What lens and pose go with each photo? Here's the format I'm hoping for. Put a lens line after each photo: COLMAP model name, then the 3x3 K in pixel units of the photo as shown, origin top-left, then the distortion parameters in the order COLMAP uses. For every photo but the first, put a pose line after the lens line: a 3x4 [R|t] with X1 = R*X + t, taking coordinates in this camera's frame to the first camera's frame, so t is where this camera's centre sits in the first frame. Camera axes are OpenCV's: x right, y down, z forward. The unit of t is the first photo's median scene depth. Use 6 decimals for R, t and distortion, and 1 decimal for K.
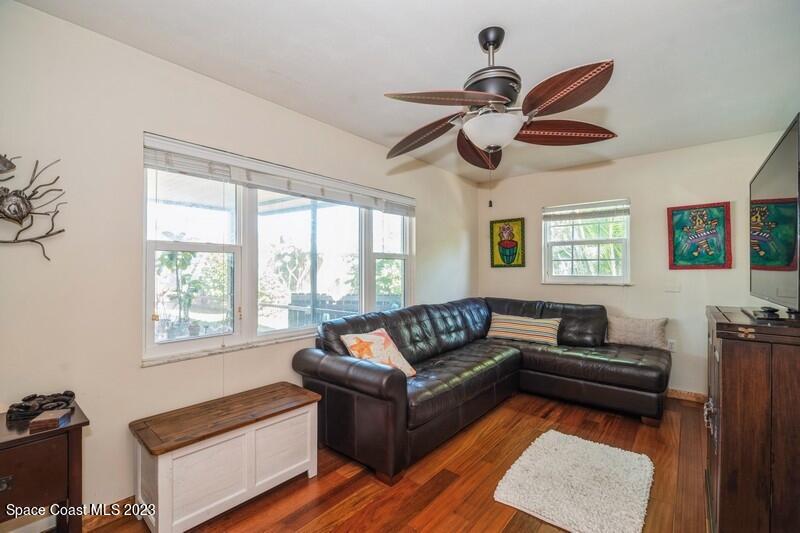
lens RADIAL K [[350.5, 0, 404.4], [0, 350.5, 266.0], [0, 0, 1]] dist [-0.008351, -0.001767]
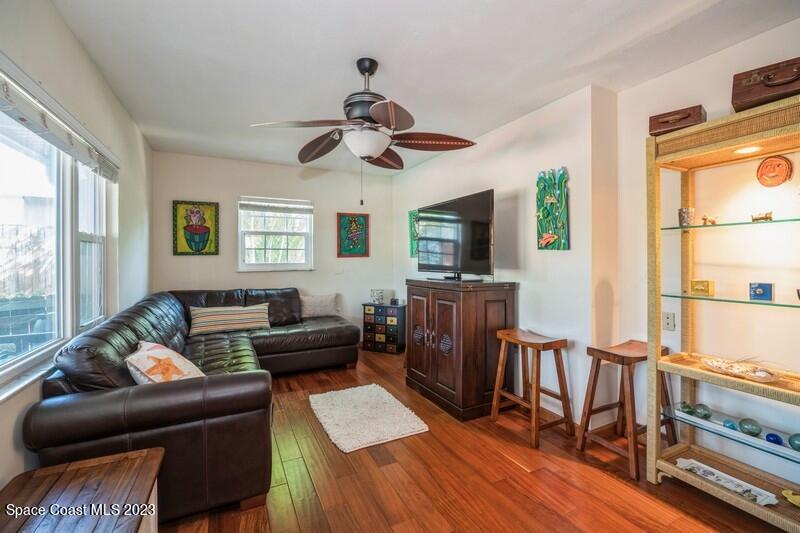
lens RADIAL K [[350.5, 0, 406.7], [0, 350.5, 263.2], [0, 0, 1]] dist [-0.008351, -0.001767]
pose [[0.397158, -0.013863, 0.917646, -0.362625], [-0.008841, 0.999782, 0.018930, 0.002587], [-0.917708, -0.015631, 0.396949, 0.174951]]
